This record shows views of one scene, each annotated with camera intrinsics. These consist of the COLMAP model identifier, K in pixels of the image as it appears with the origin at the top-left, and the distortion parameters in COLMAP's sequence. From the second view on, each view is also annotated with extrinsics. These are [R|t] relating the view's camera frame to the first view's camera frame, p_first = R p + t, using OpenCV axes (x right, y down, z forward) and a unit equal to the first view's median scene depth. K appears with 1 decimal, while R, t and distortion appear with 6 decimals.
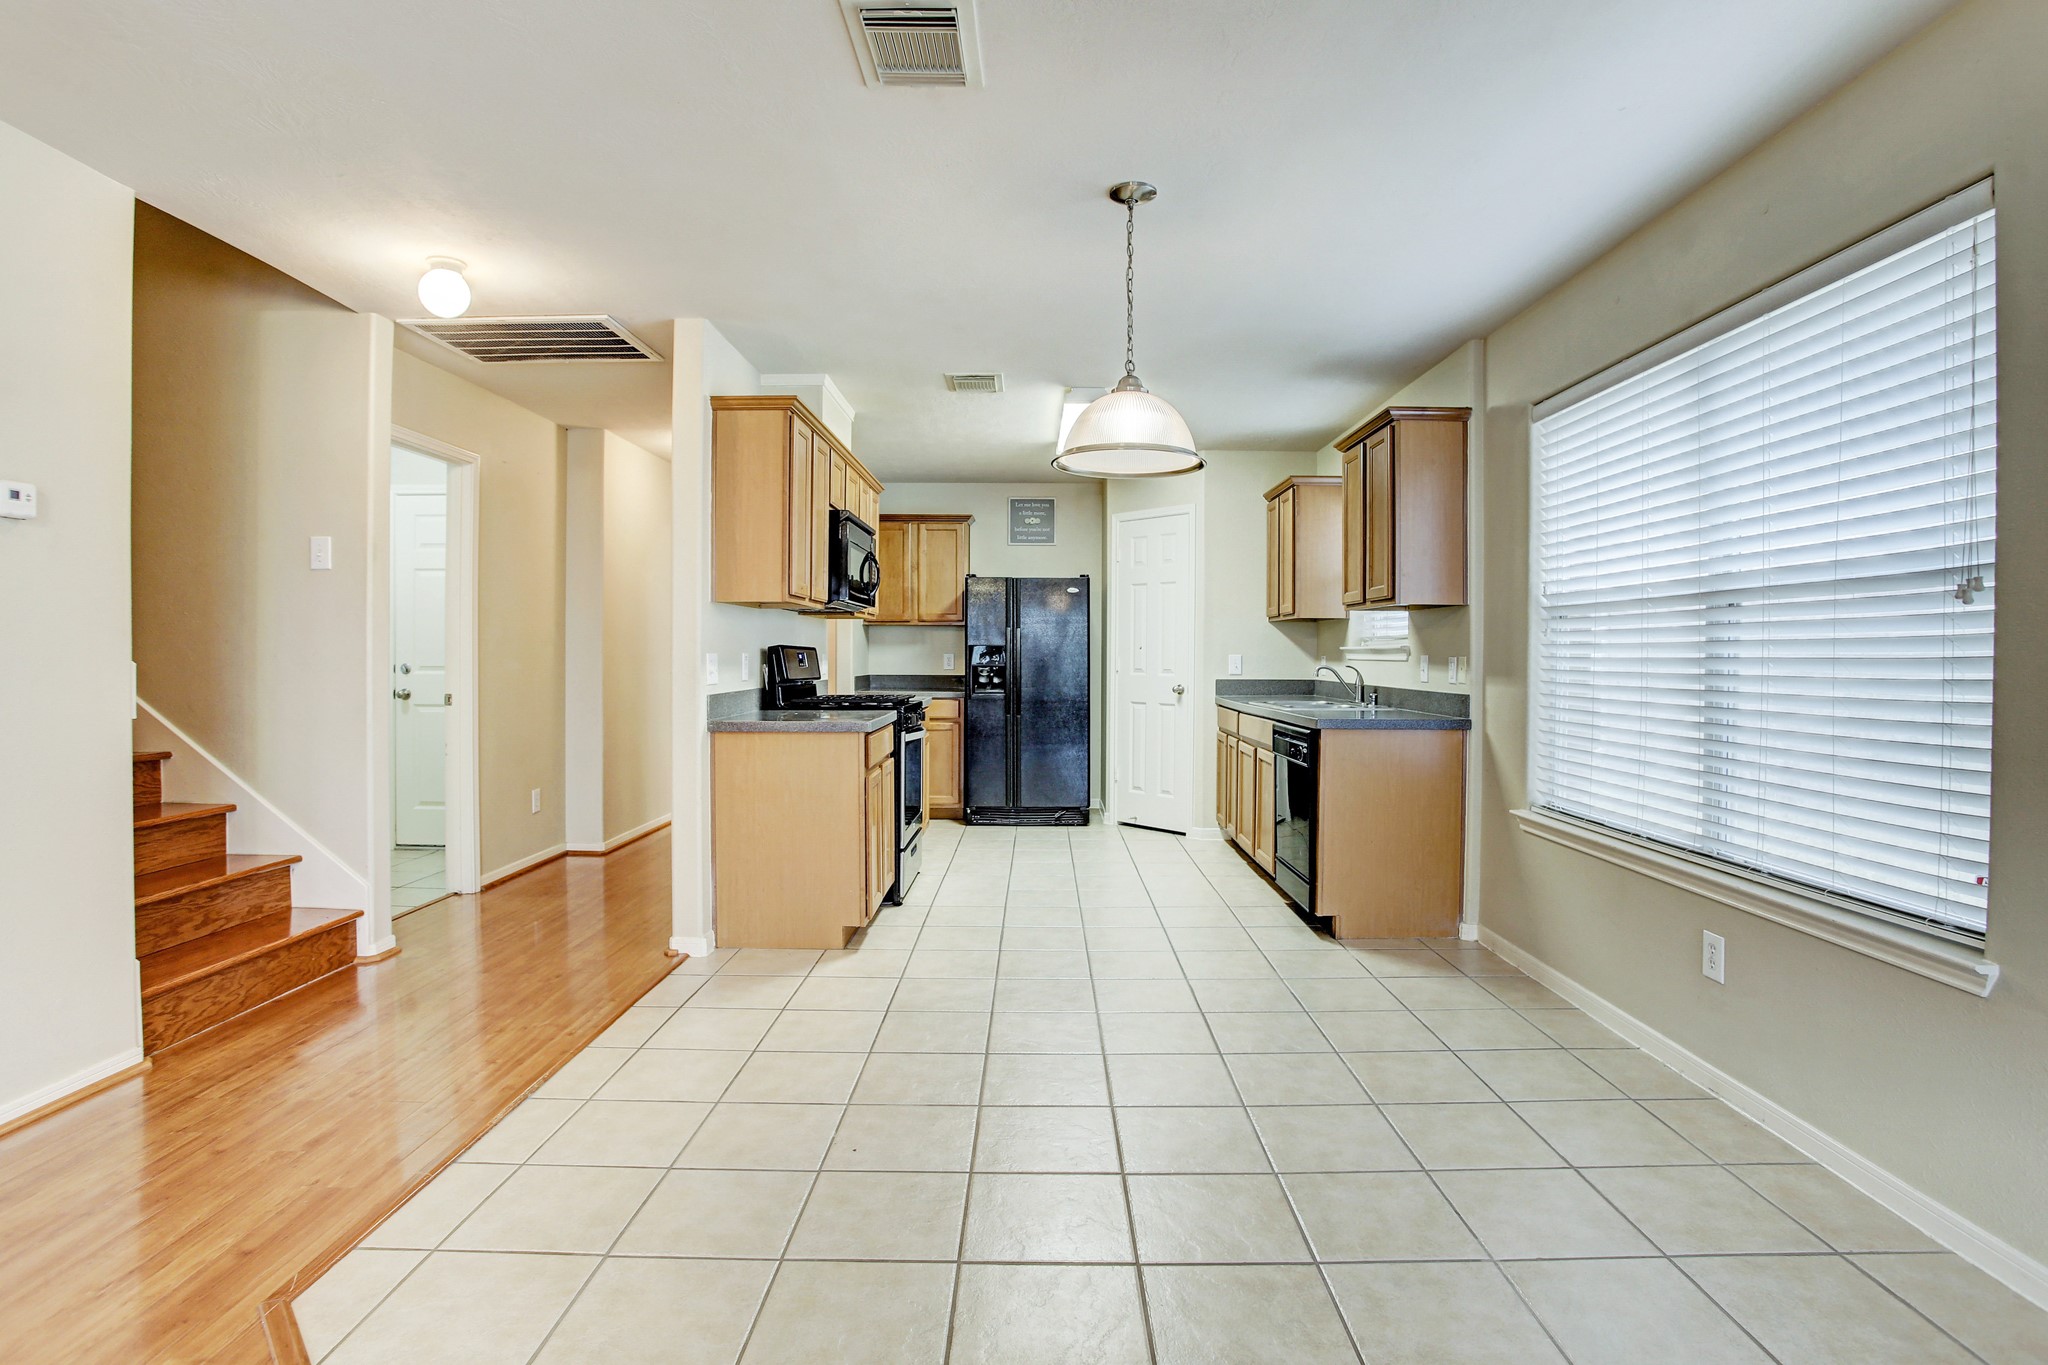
lens RADIAL K [[1009.2, 0, 1027.6], [0, 1009.2, 671.5], [0, 0, 1]] dist [-0.084391, 0.029550]
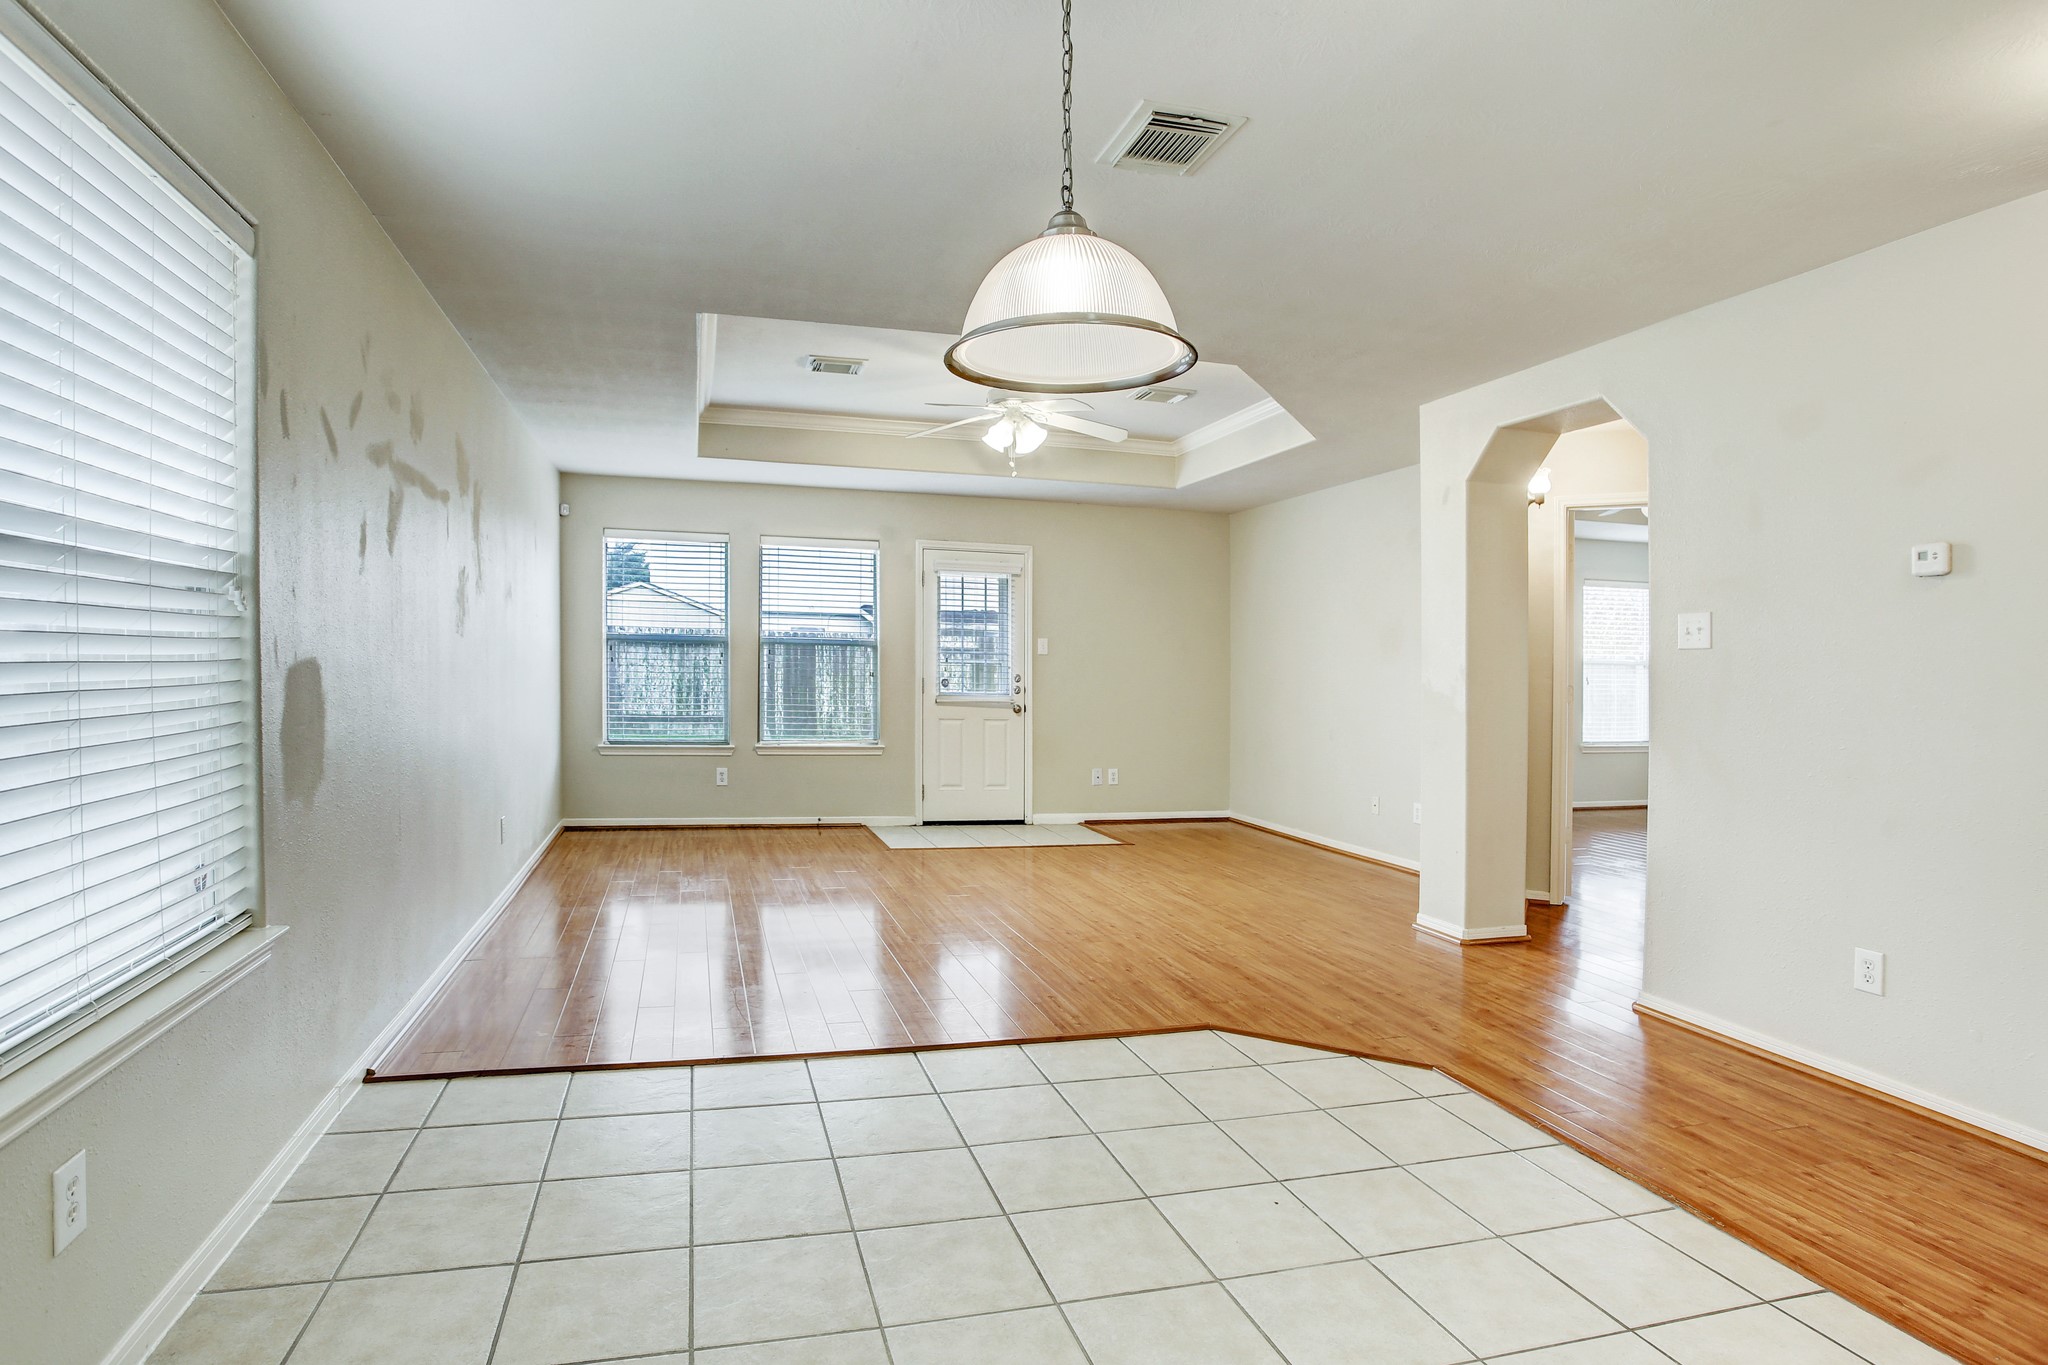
lens RADIAL K [[1009.2, 0, 1027.6], [0, 1009.2, 671.5], [0, 0, 1]] dist [-0.084391, 0.029550]
pose [[-0.948894, -0.022834, -0.314768, 0.383942], [-0.030482, 0.999347, 0.019395, -0.058455], [0.314119, 0.027999, -0.948971, 1.842312]]
